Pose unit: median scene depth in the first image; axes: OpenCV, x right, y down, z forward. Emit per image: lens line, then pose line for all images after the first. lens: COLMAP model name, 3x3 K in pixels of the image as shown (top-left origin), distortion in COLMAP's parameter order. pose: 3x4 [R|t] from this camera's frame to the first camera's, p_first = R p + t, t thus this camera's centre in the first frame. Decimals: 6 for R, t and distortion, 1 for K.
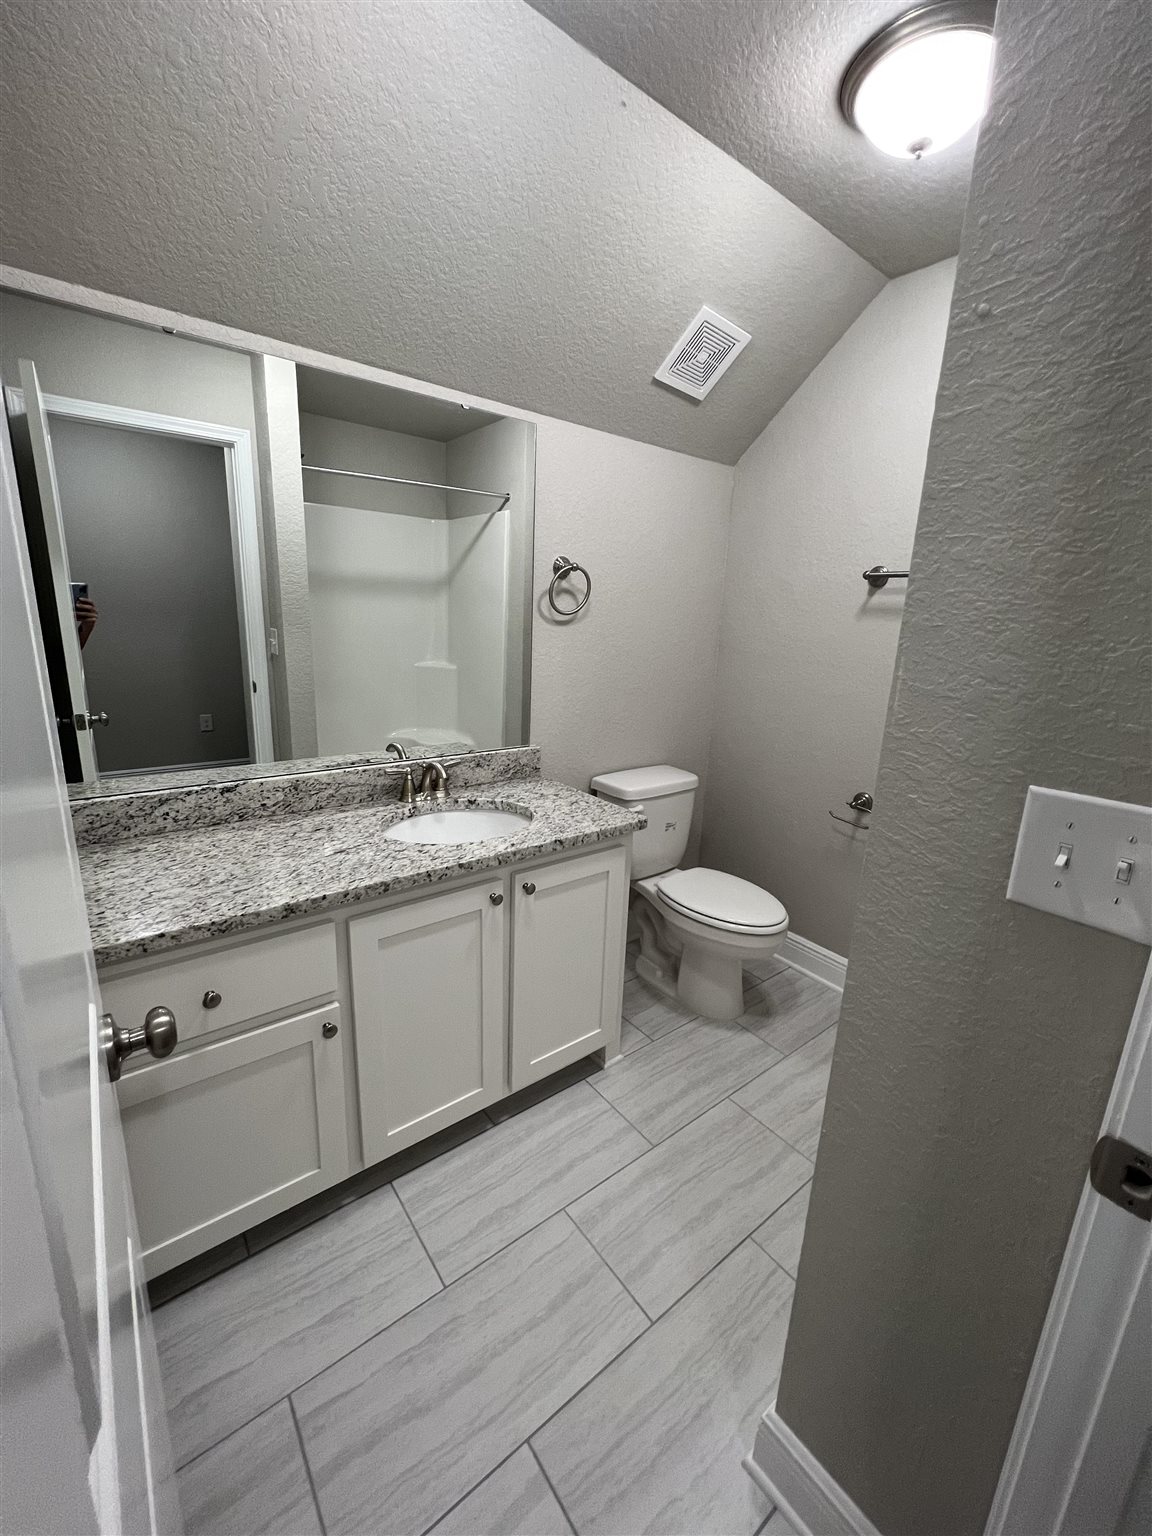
lens RADIAL K [[634.0, 0, 576.0], [0, 634.0, 768.0], [0, 0, 1]] dist [-0.001183, -0.000001]
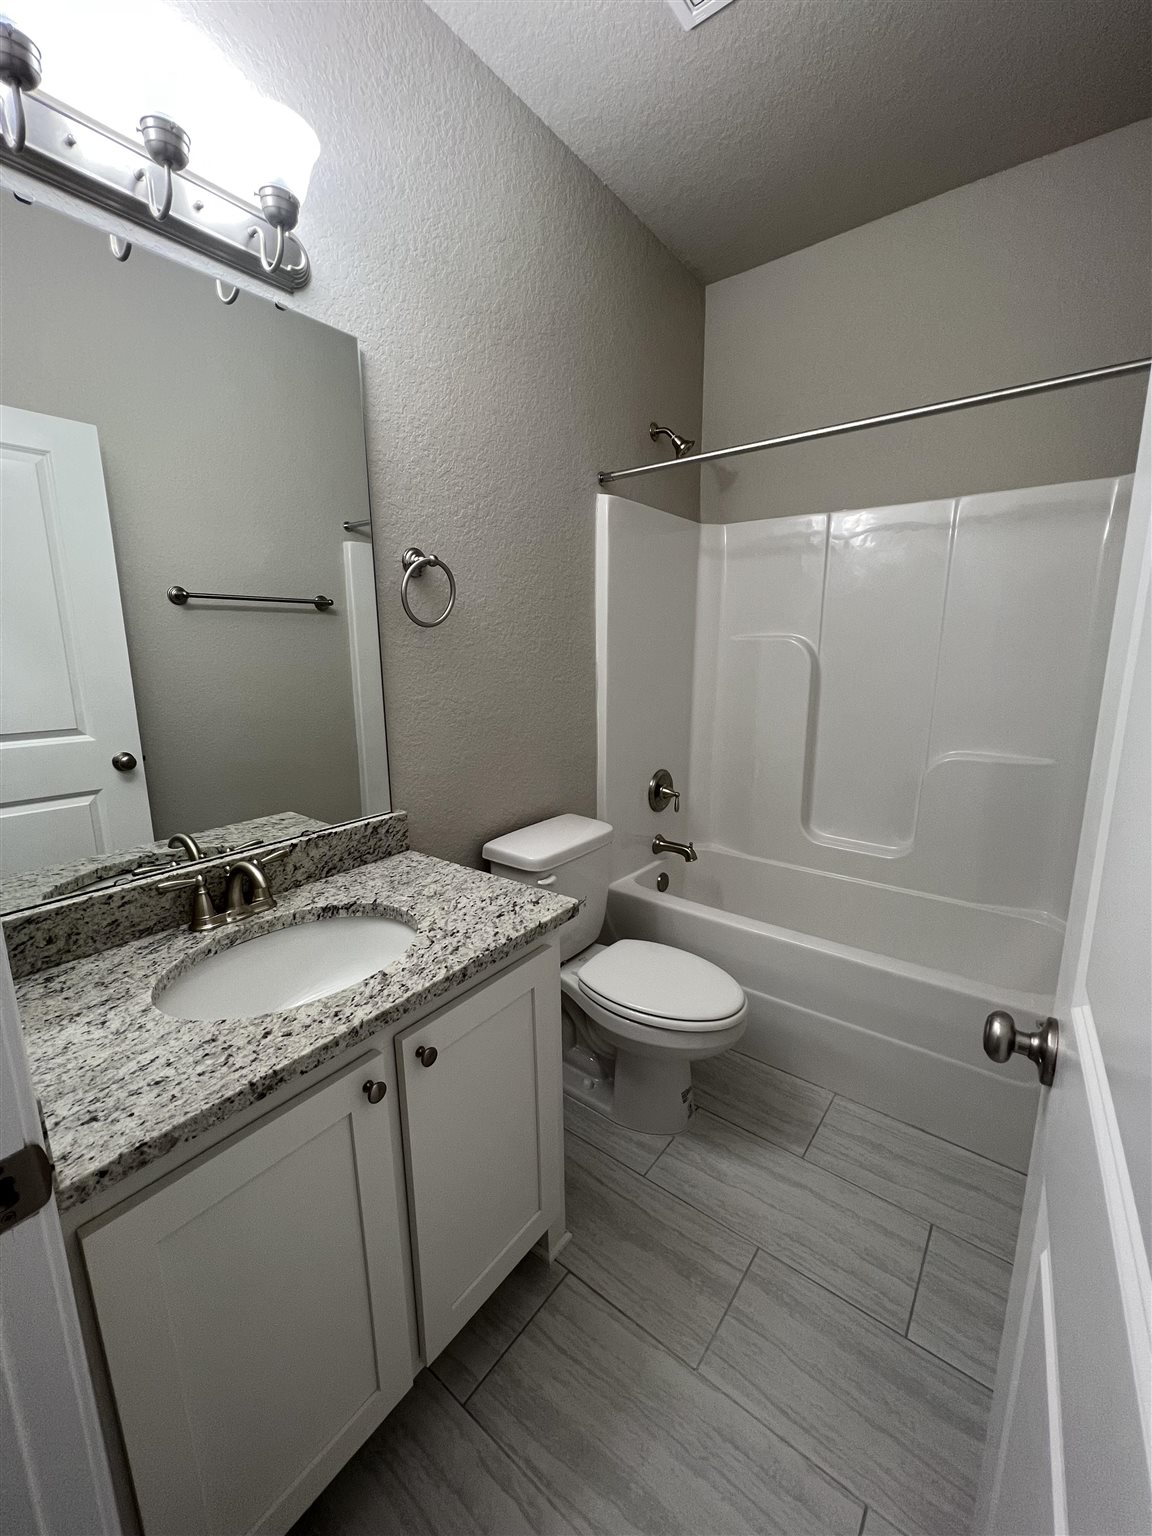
lens RADIAL K [[634.0, 0, 576.0], [0, 634.0, 768.0], [0, 0, 1]] dist [-0.001183, -0.000001]
pose [[0.962245, -0.096402, 0.254543, -0.052233], [0.106482, 0.993972, -0.026092, -0.049446], [-0.250493, 0.052212, 0.966709, 0.278961]]
